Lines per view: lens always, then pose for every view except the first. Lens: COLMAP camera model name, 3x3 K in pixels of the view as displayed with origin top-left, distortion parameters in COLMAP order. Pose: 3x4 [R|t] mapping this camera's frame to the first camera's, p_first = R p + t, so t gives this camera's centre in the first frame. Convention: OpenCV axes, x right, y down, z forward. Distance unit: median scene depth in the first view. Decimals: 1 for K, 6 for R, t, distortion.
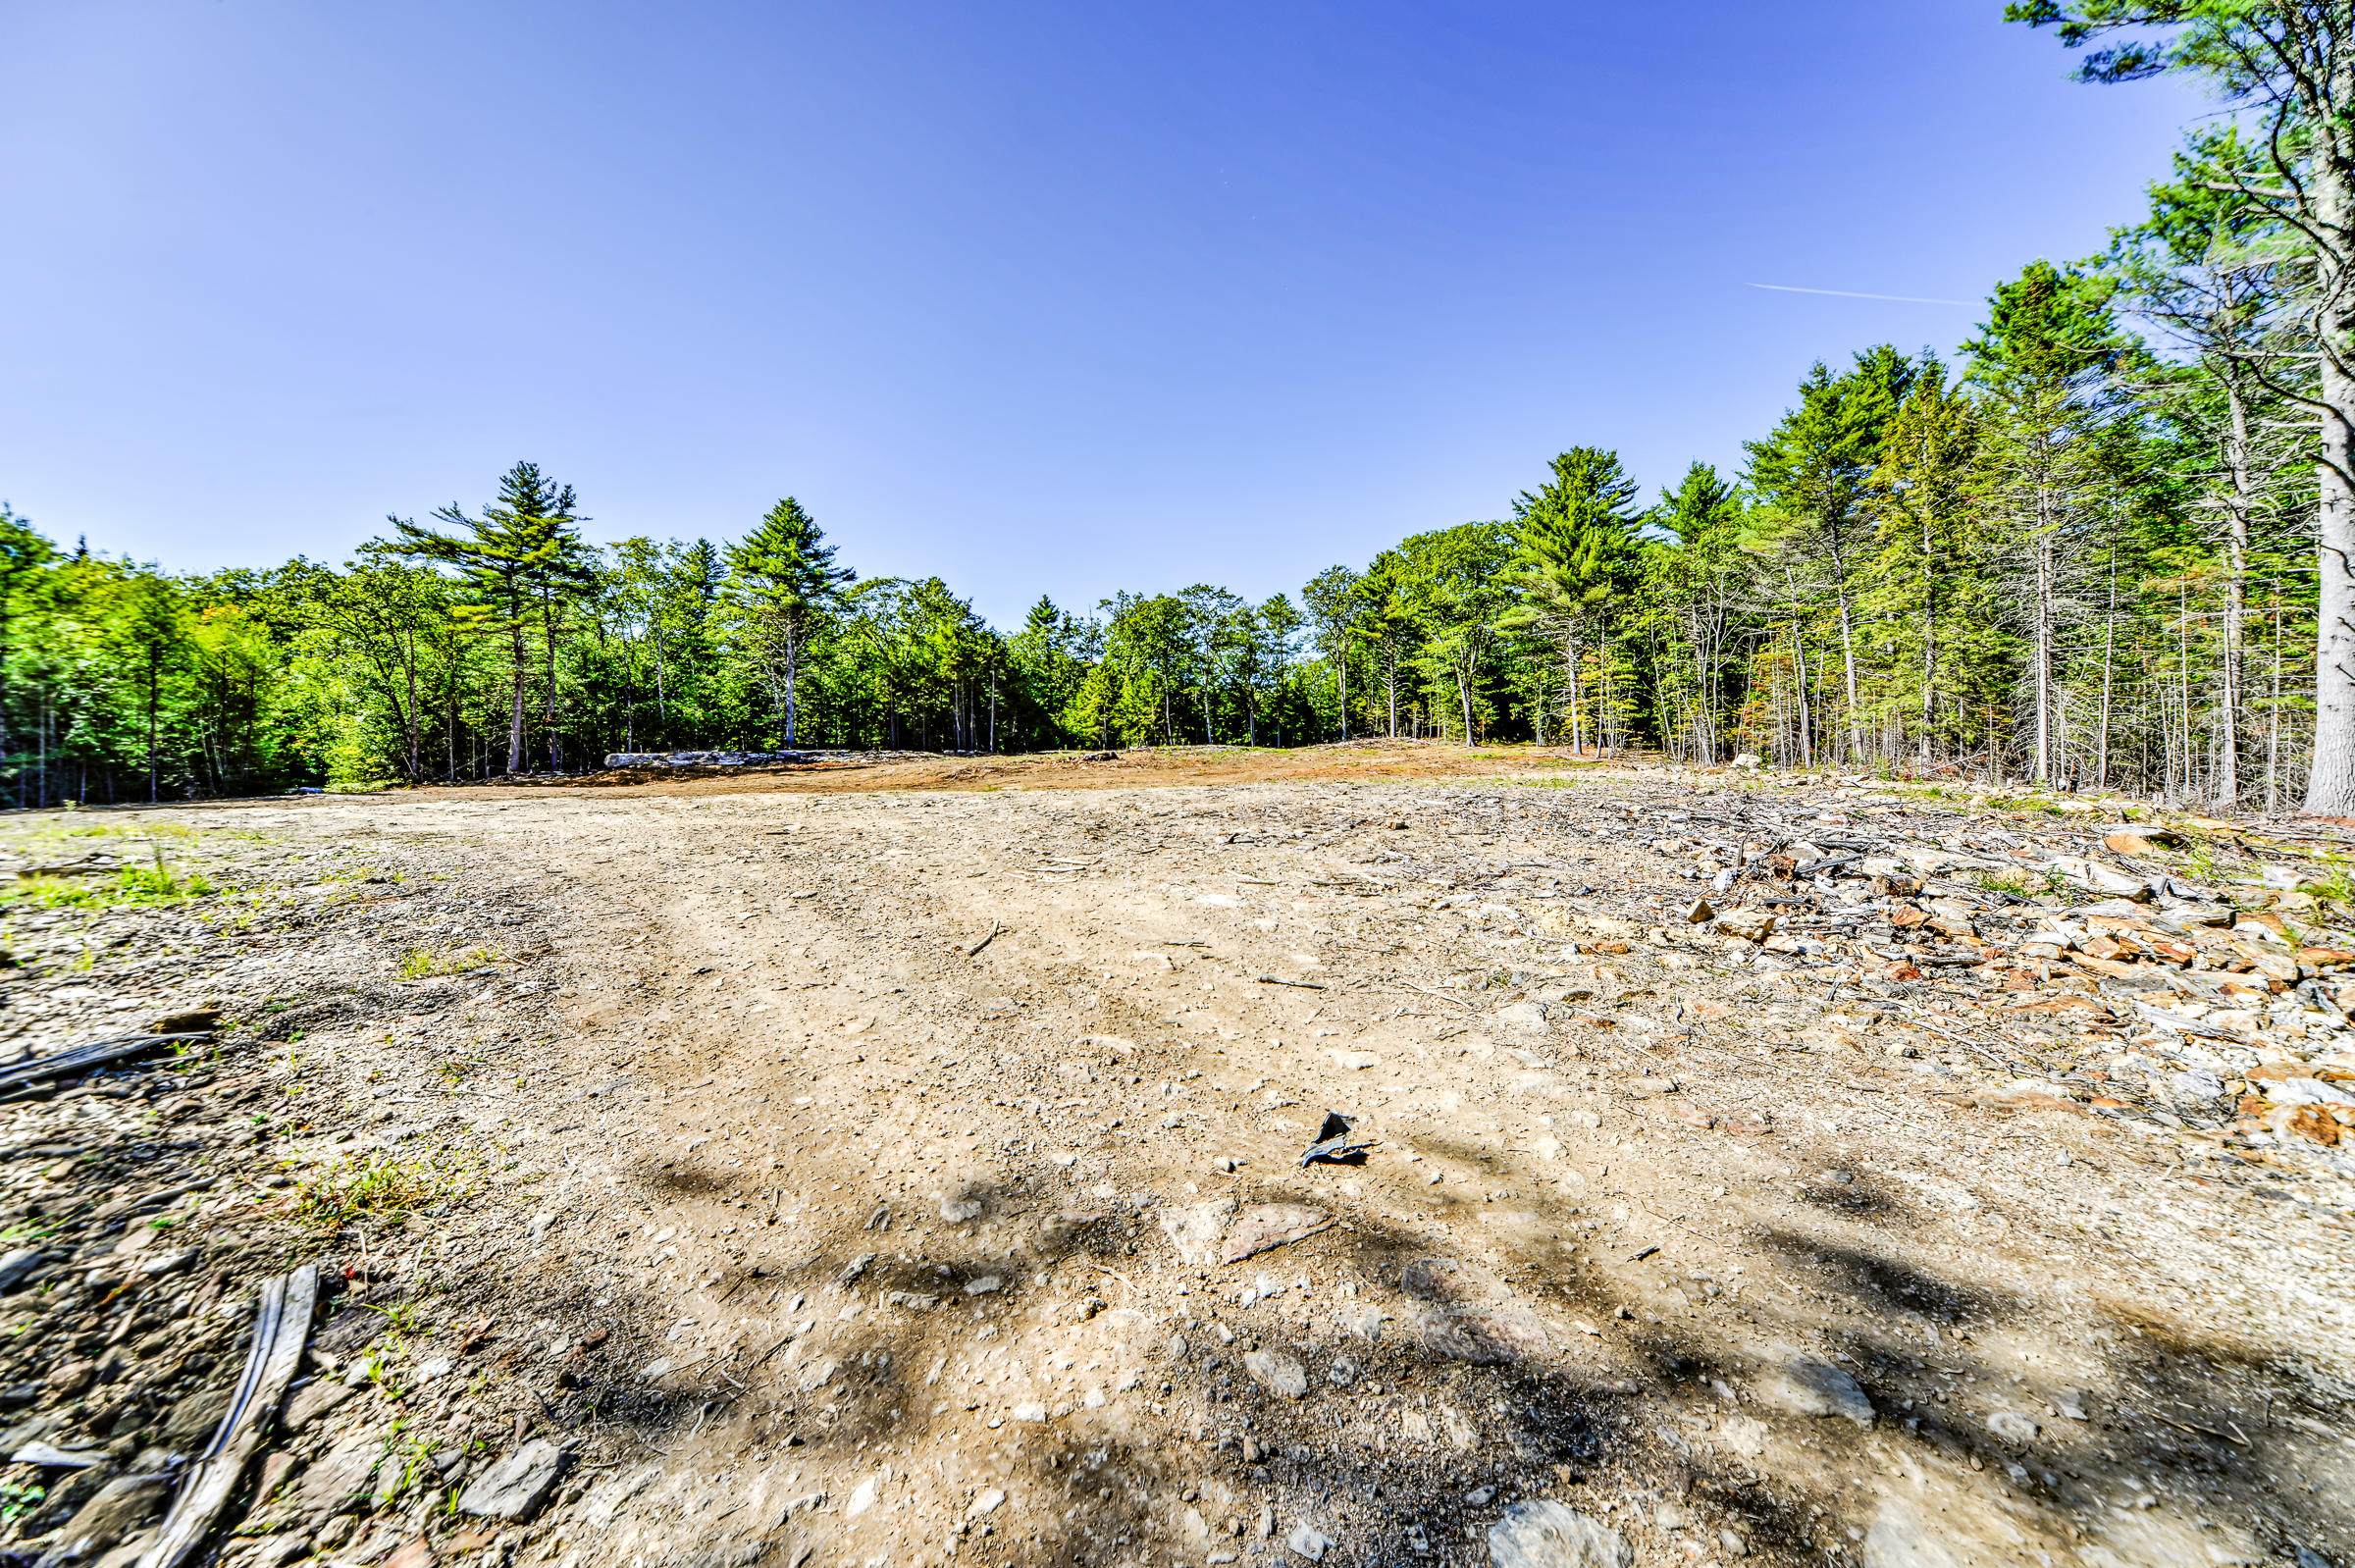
lens RADIAL K [[842.8, 0, 1179.8], [0, 842.8, 760.0], [0, 0, 1]] dist [-0.022555, 0.002893]
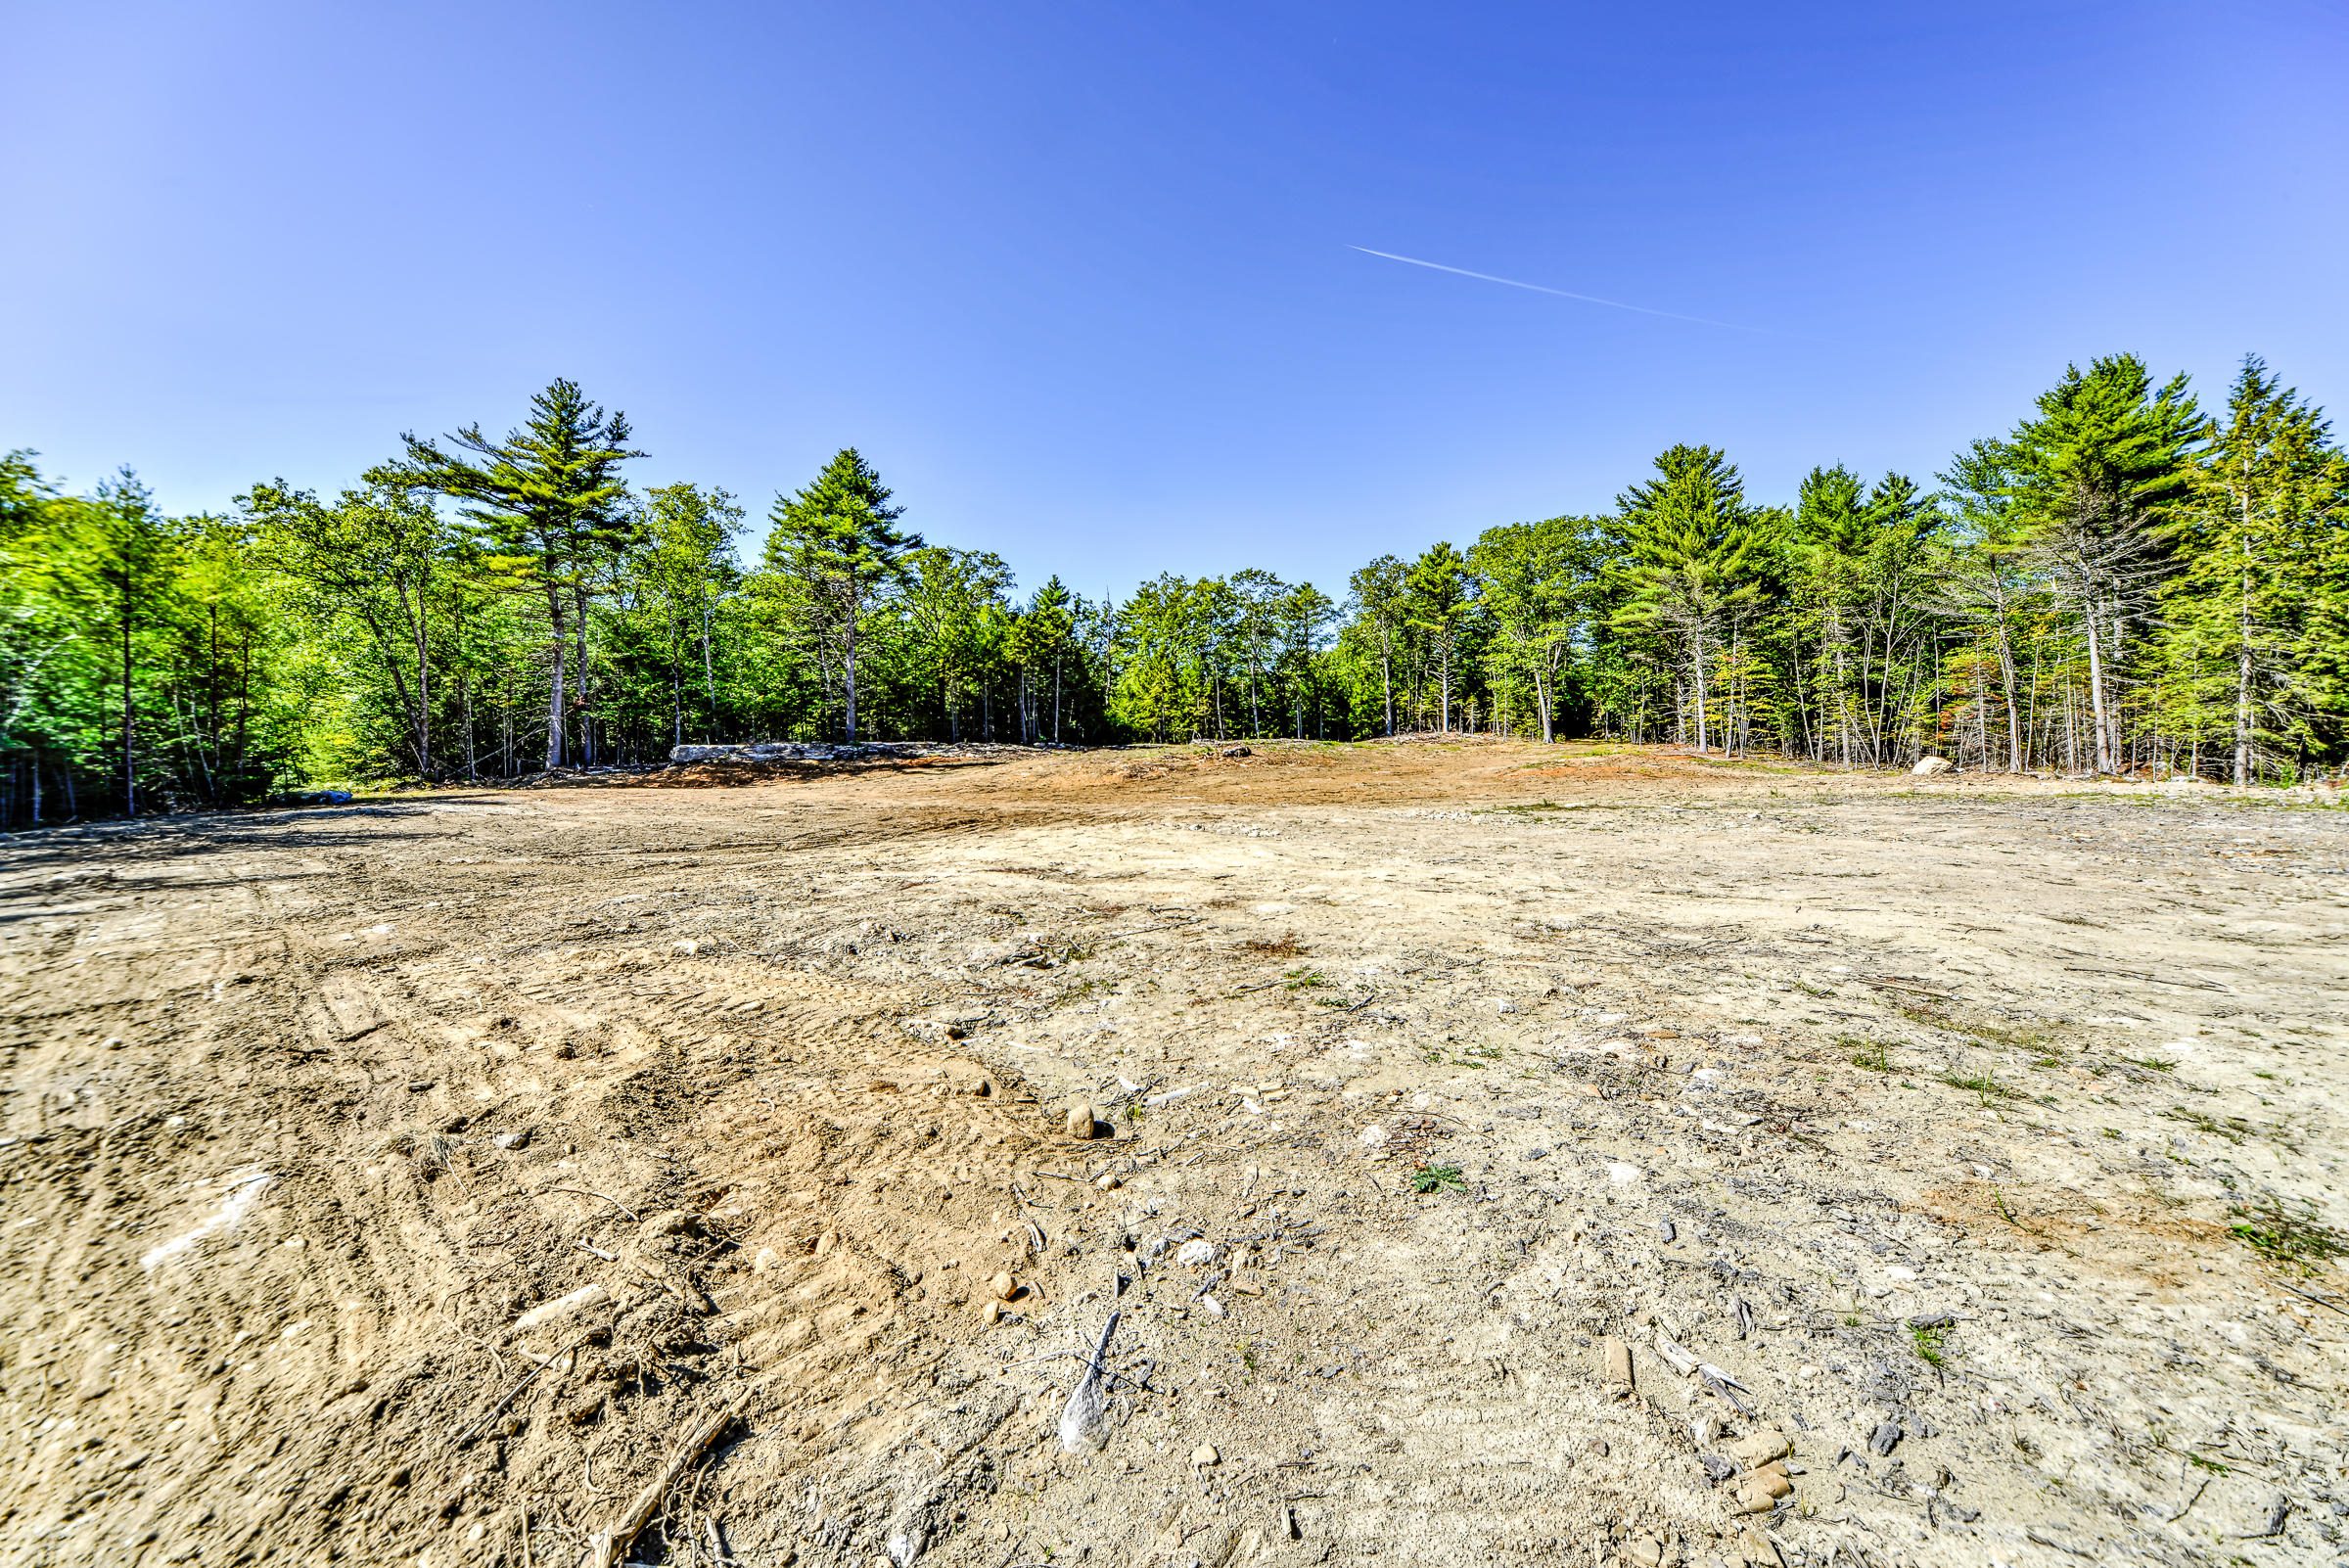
lens RADIAL K [[835.7, 0, 1179.6], [0, 835.7, 762.7], [0, 0, 1]] dist [-0.018688, 0.001625]
pose [[0.989685, 0.005685, 0.143146, -0.250936], [-0.008109, 0.999833, 0.016352, -0.006394], [-0.143029, -0.017344, 0.989566, 0.098903]]
